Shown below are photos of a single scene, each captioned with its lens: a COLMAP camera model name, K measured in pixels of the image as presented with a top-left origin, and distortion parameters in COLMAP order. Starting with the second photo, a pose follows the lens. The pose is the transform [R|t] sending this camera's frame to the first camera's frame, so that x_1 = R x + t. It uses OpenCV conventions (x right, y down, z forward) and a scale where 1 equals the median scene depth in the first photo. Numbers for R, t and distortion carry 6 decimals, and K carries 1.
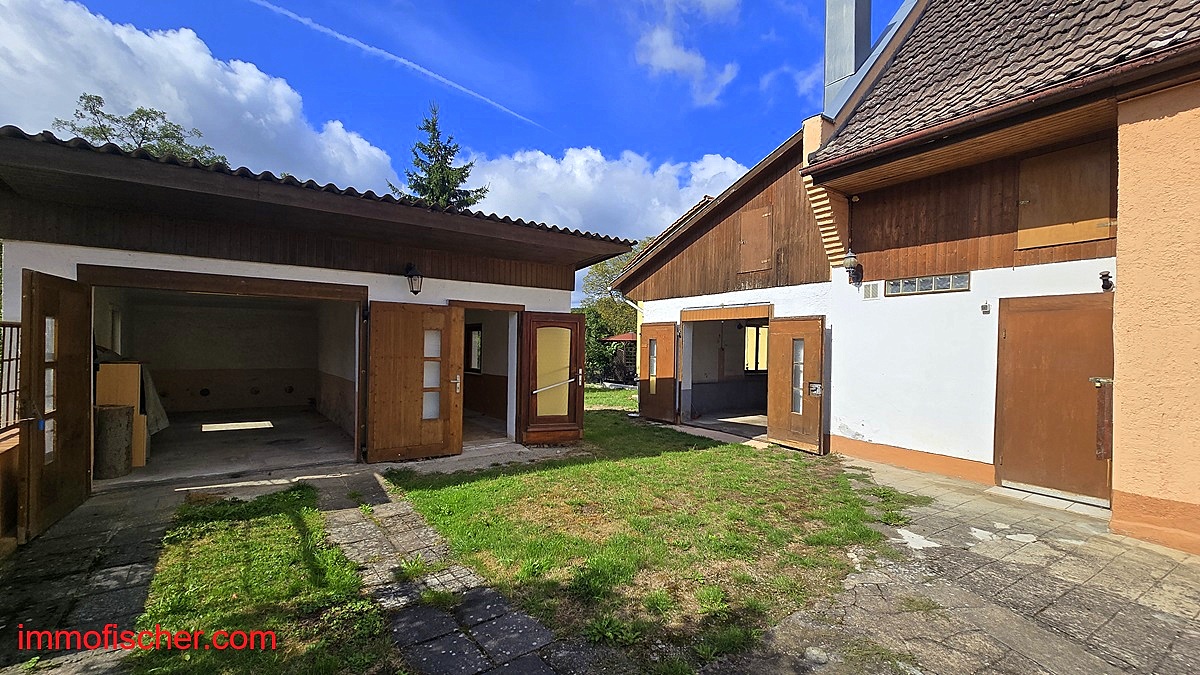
lens RADIAL K [[501.5, 0, 599.8], [0, 501.5, 344.1], [0, 0, 1]] dist [0.000487, -0.000004]
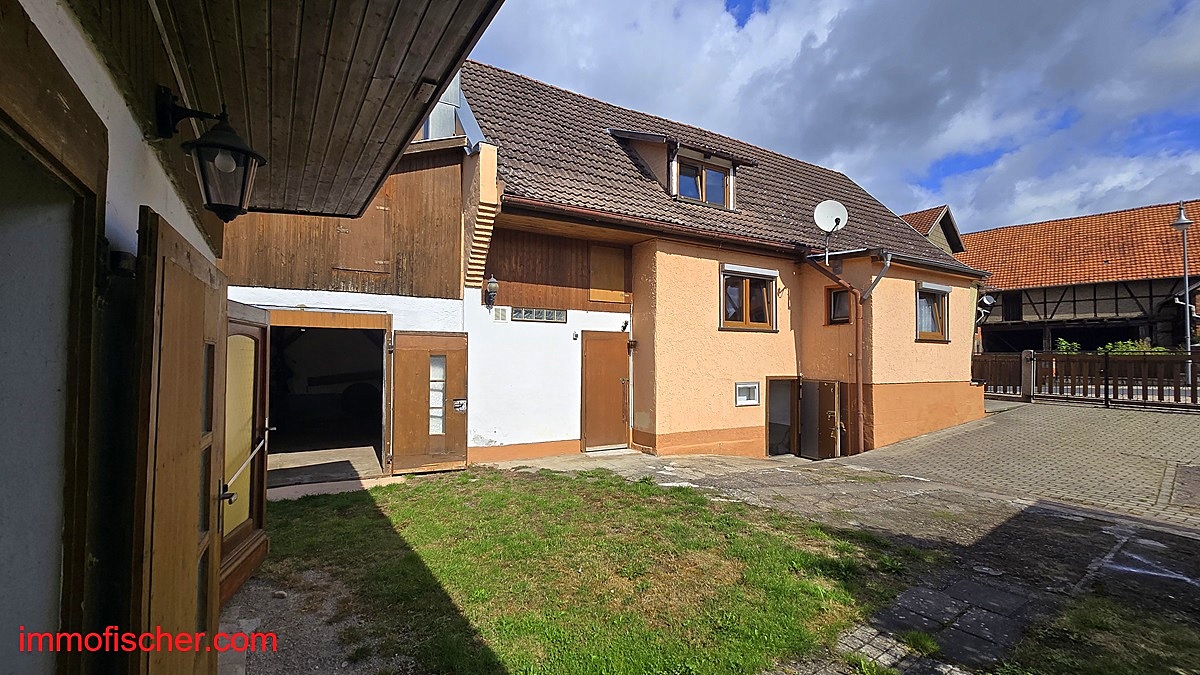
lens RADIAL K [[501.5, 0, 599.8], [0, 501.5, 344.1], [0, 0, 1]] dist [0.000487, -0.000004]
pose [[0.028931, 0.009512, 0.999536, -0.680703], [-0.008476, 0.999921, -0.009271, -0.031787], [-0.999545, -0.008204, 0.029009, 0.824766]]
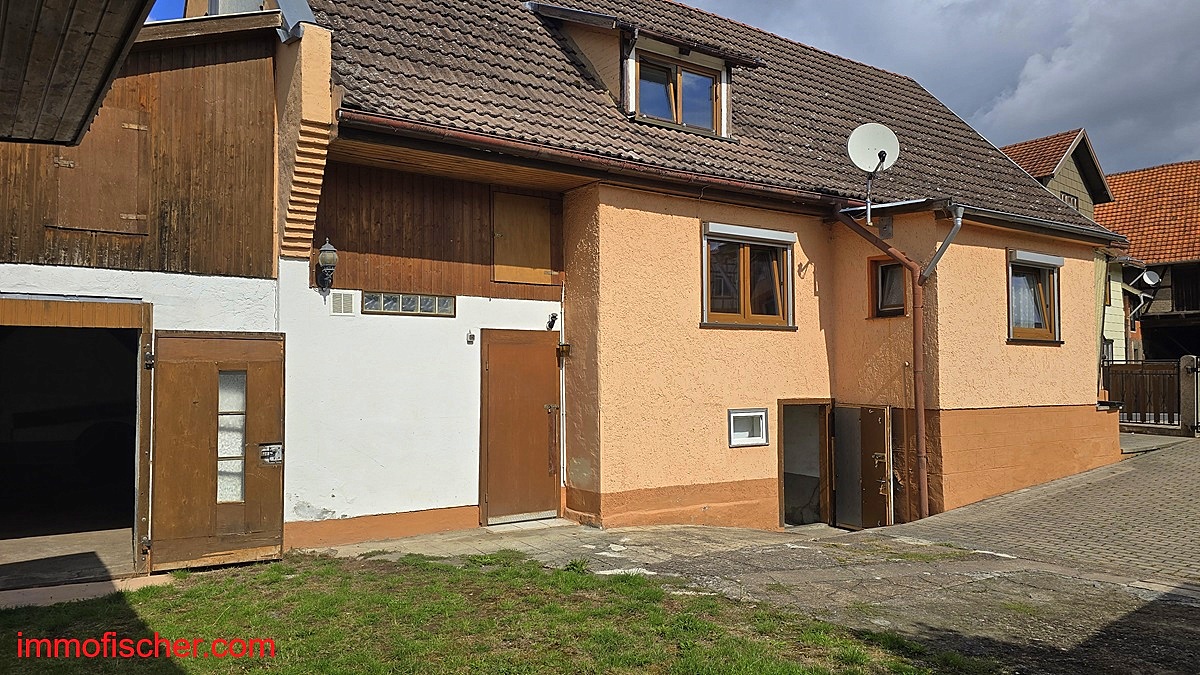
lens RADIAL K [[829.0, 0, 612.2], [0, 829.0, 337.9], [0, 0, 1]] dist [0.091614, -0.110433]
pose [[-0.046568, 0.027507, 0.998536, -0.732783], [0.000540, 0.999621, -0.027512, -0.026832], [-0.998915, -0.000742, -0.046565, 0.755297]]
